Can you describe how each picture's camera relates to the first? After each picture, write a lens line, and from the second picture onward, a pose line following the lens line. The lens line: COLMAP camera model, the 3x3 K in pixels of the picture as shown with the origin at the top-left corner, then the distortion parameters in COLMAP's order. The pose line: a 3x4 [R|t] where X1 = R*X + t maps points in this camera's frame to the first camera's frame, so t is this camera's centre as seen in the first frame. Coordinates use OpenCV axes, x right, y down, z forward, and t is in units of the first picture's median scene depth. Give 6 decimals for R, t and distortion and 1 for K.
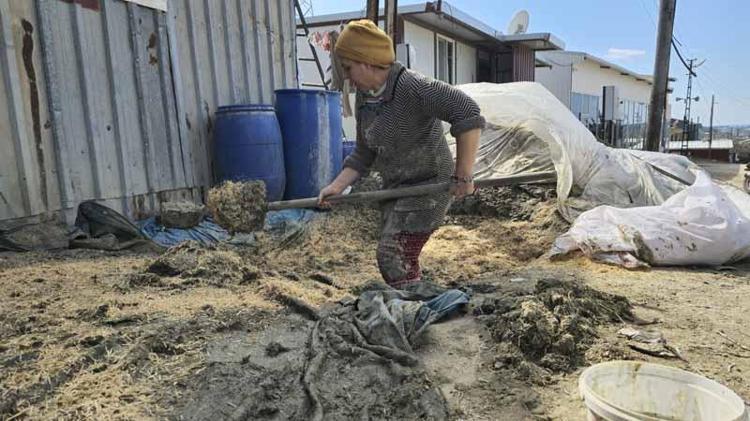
lens RADIAL K [[498.9, 0, 375.0], [0, 498.9, 210.5], [0, 0, 1]] dist [0.057331, -0.051562]
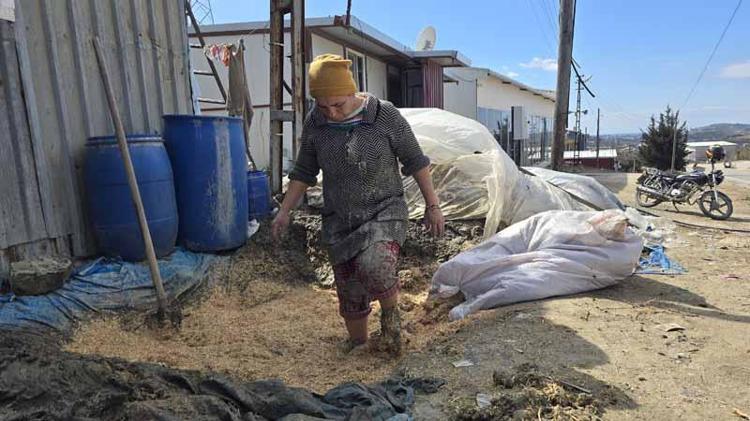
lens RADIAL K [[498.9, 0, 375.0], [0, 498.9, 210.5], [0, 0, 1]] dist [0.057331, -0.051562]
pose [[0.984079, -0.029509, 0.175262, 0.000367], [0.031615, 0.999457, -0.009233, -0.053010], [-0.174895, 0.014627, 0.984478, 0.087153]]
